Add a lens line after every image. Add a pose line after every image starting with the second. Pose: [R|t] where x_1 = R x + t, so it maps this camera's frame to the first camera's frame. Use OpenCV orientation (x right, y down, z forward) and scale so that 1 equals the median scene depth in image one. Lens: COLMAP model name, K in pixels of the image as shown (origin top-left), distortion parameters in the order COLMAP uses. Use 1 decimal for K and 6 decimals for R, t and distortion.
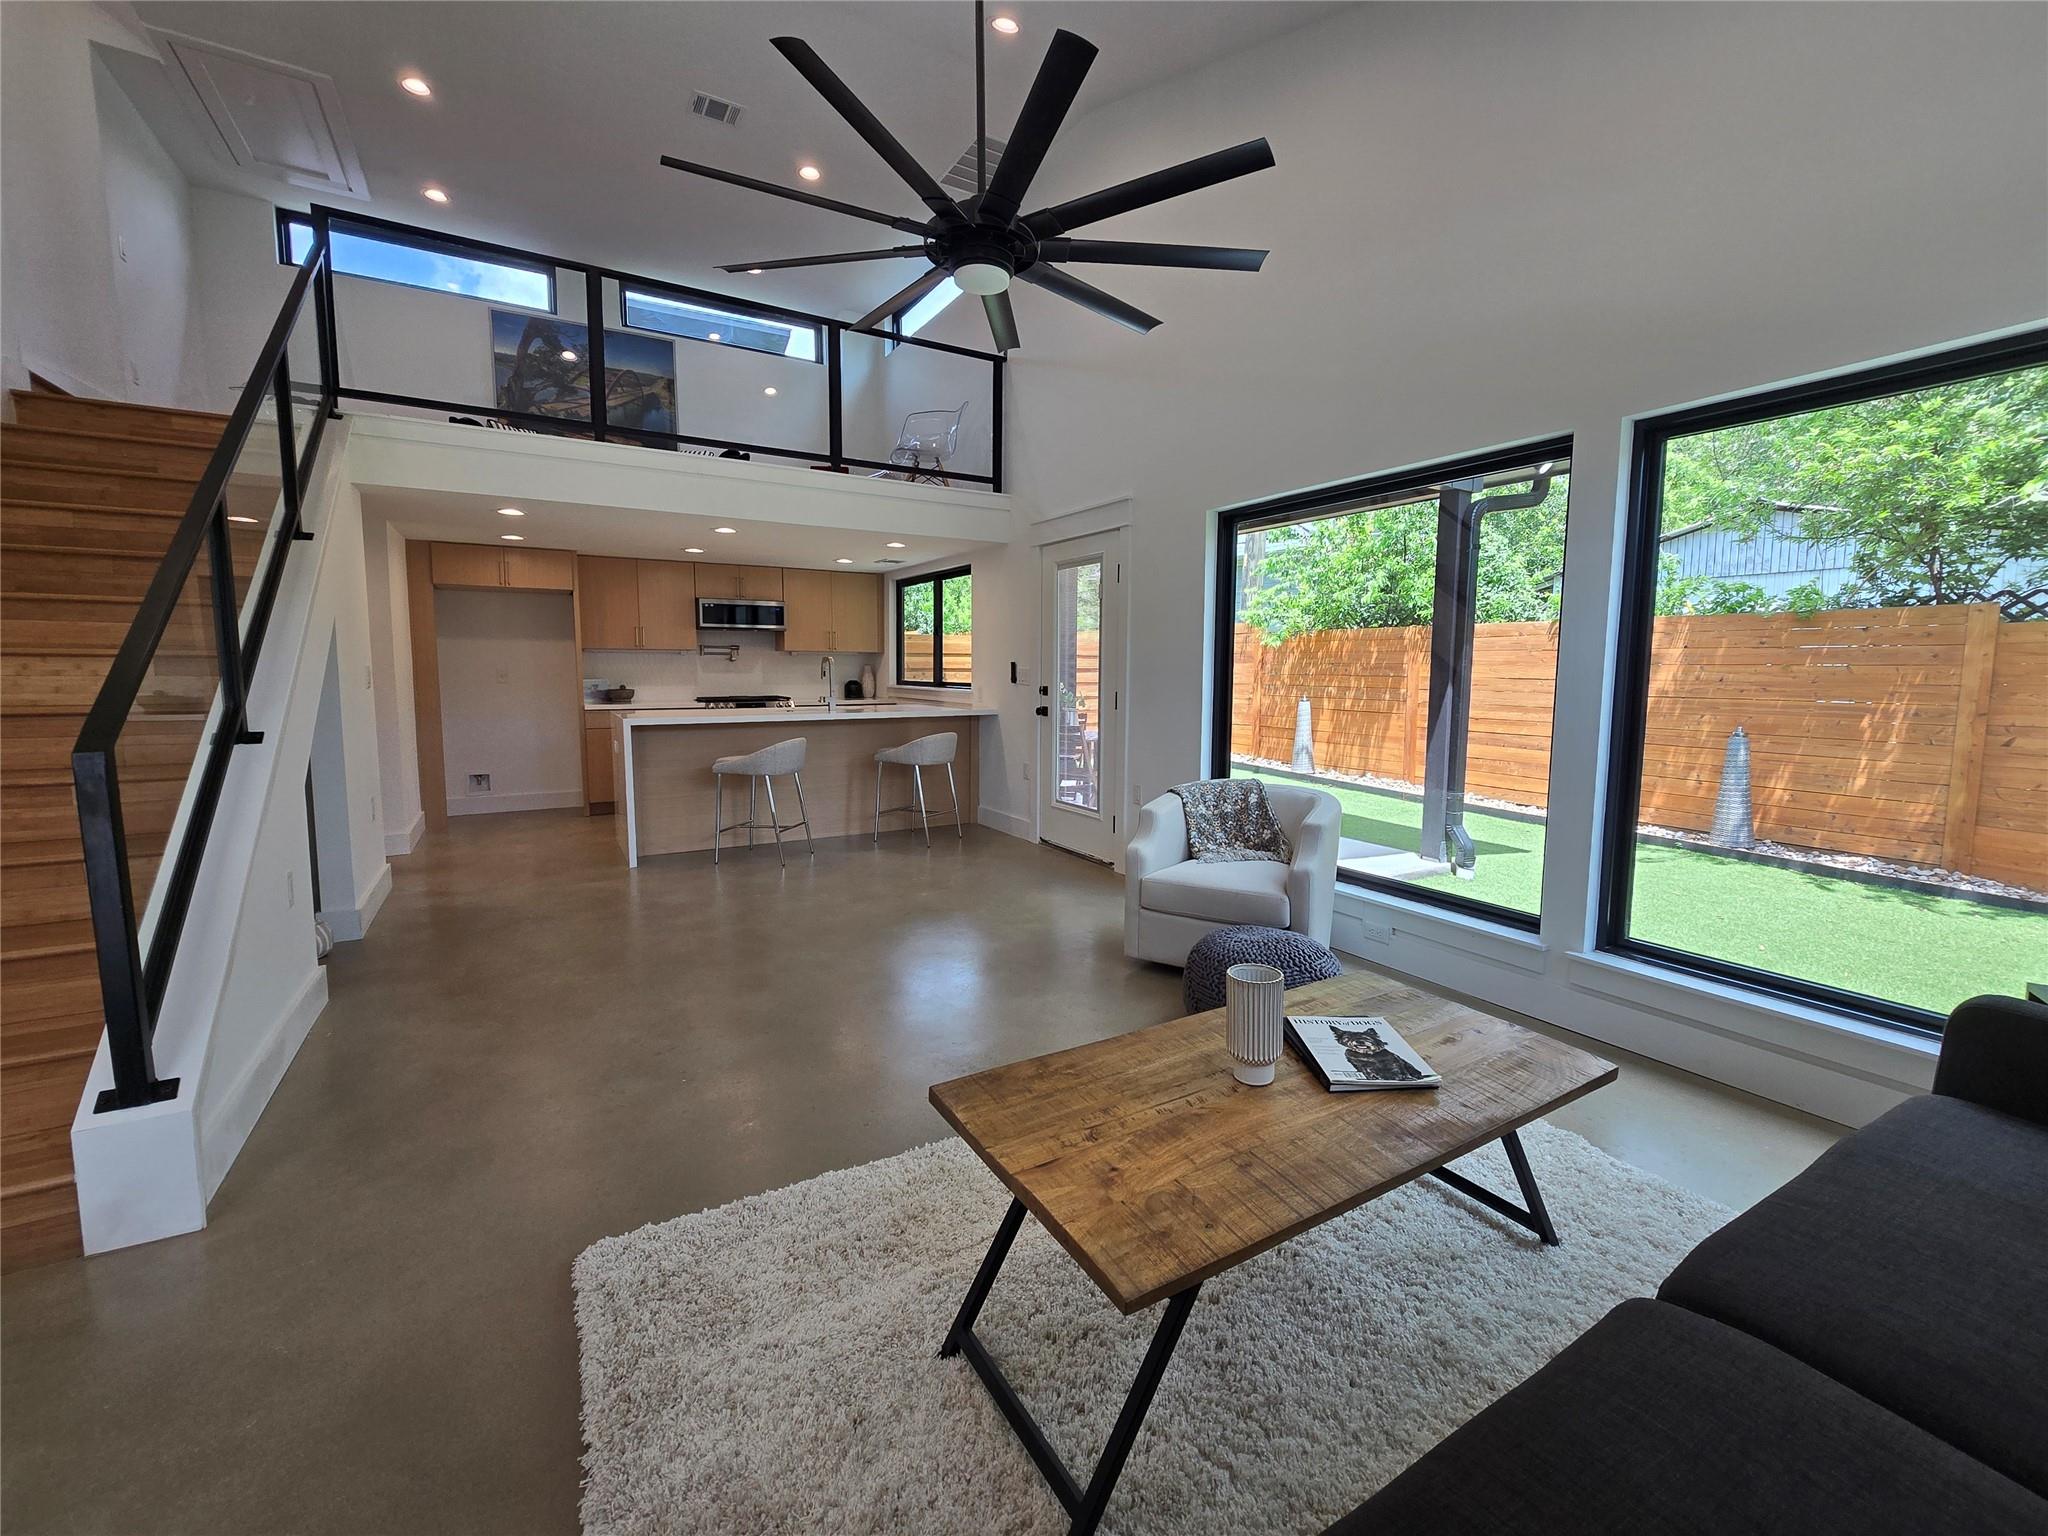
lens RADIAL K [[840.4, 0, 1025.3], [0, 840.4, 759.9], [0, 0, 1]] dist [0.001538, 0.000126]
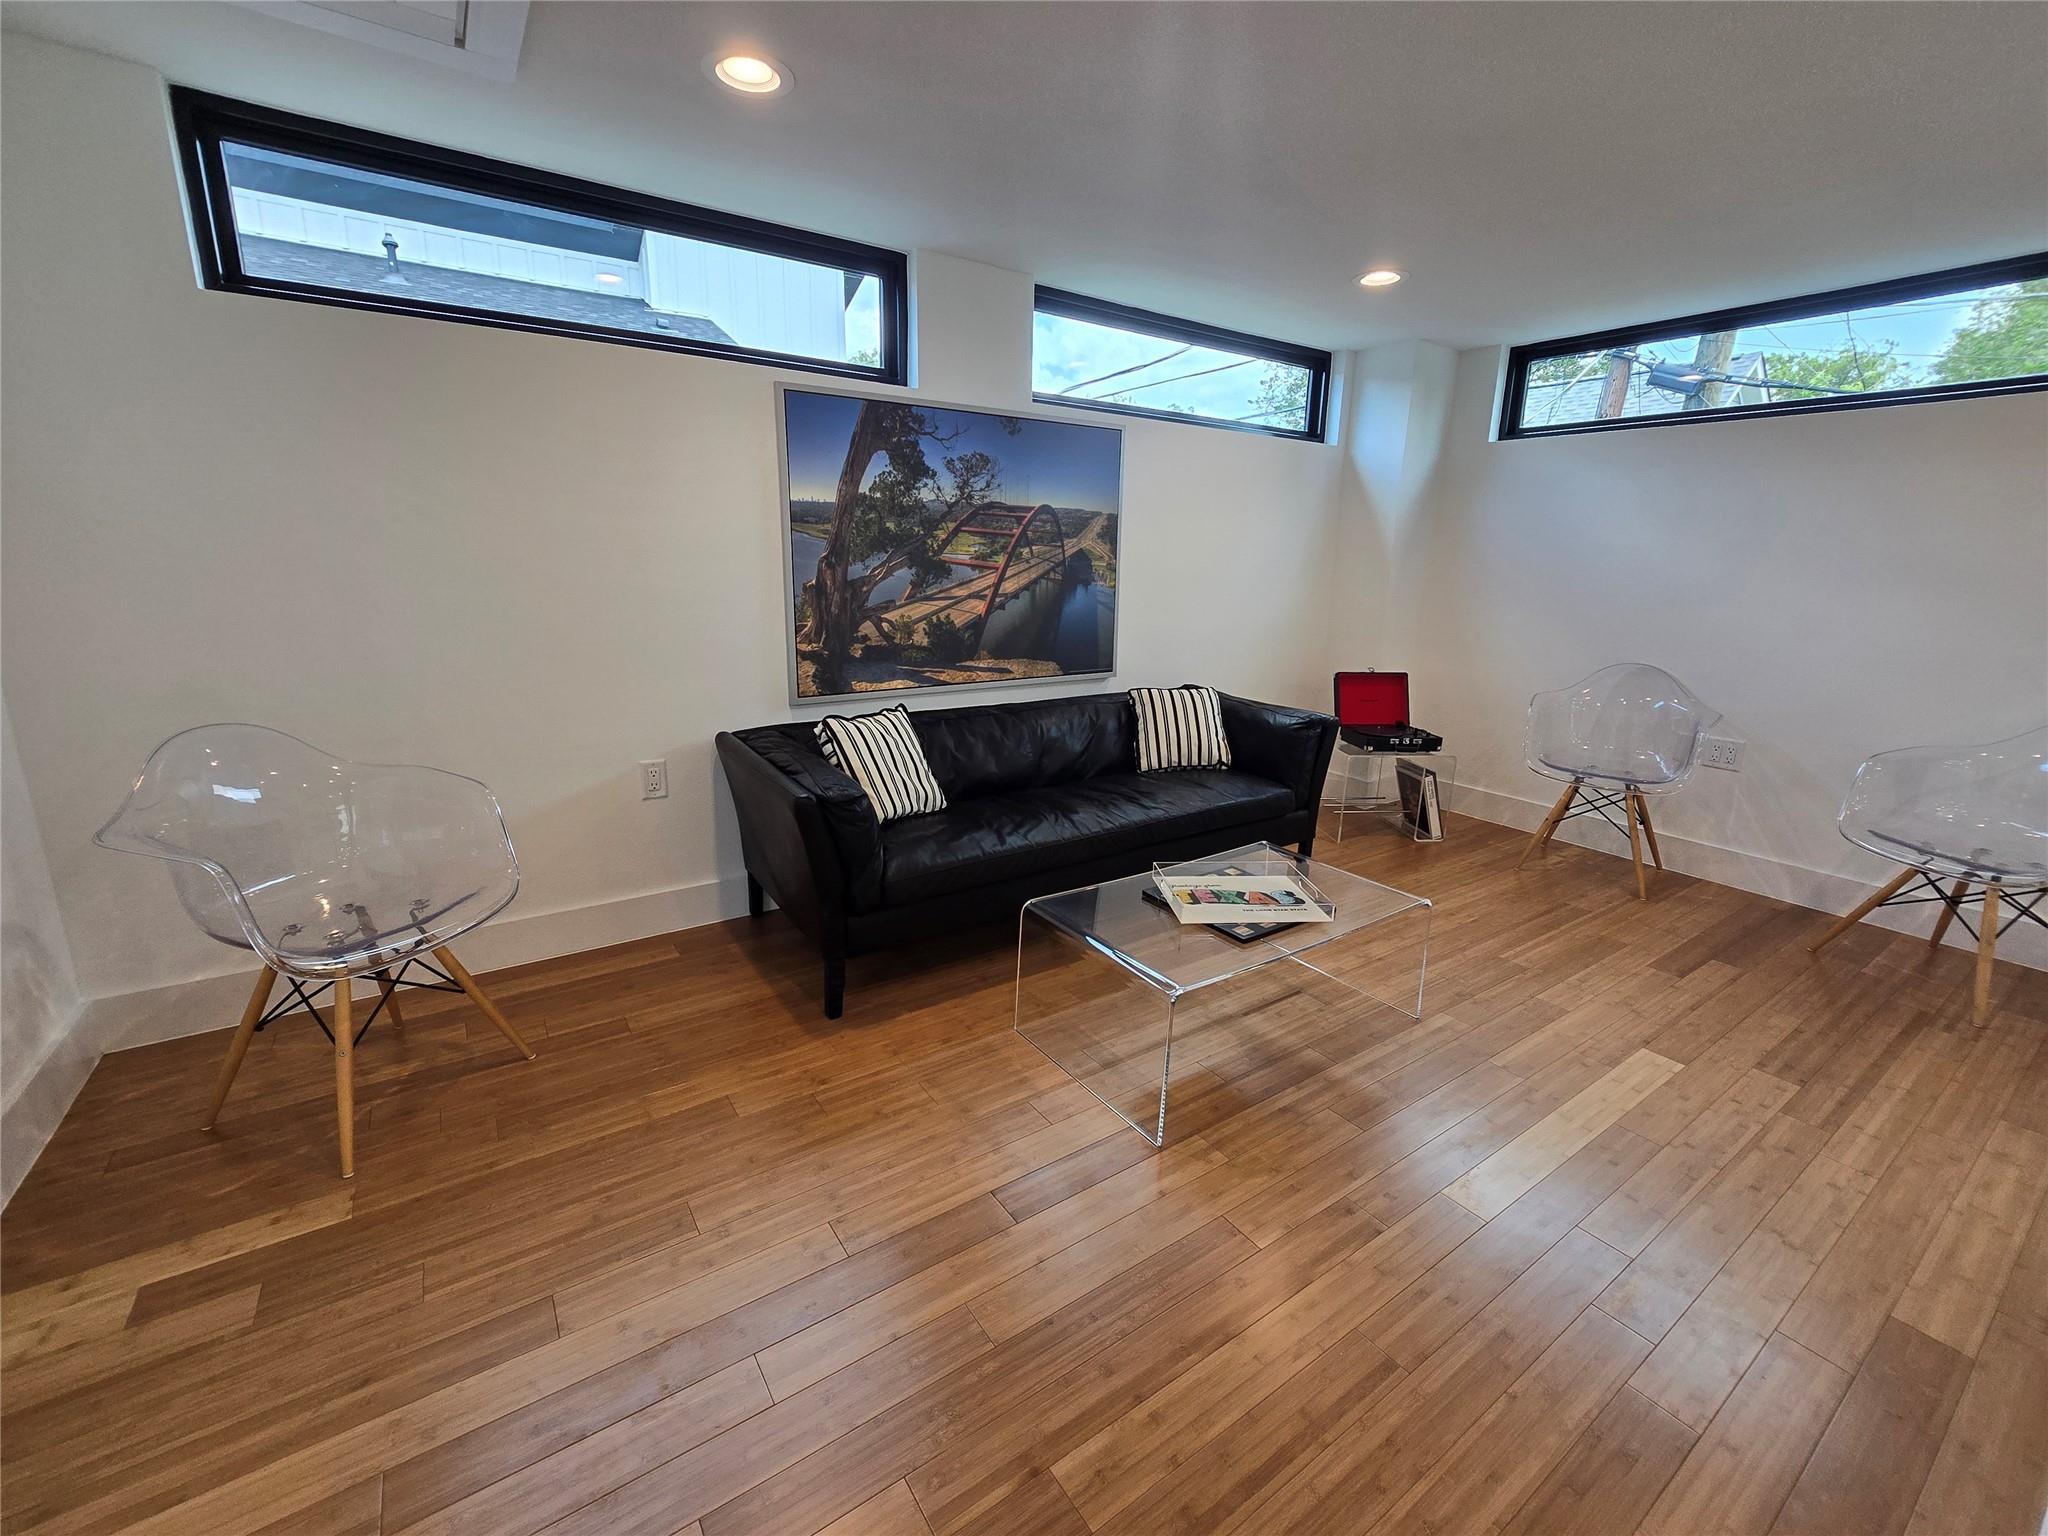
lens RADIAL K [[840.4, 0, 1021.7], [0, 840.4, 763.5], [0, 0, 1]] dist [0.001538, 0.000126]
pose [[0.998163, -0.001838, 0.060558, -0.529448], [-0.005076, 0.993488, 0.113826, -0.394655], [-0.060373, -0.113925, 0.991653, 0.573039]]
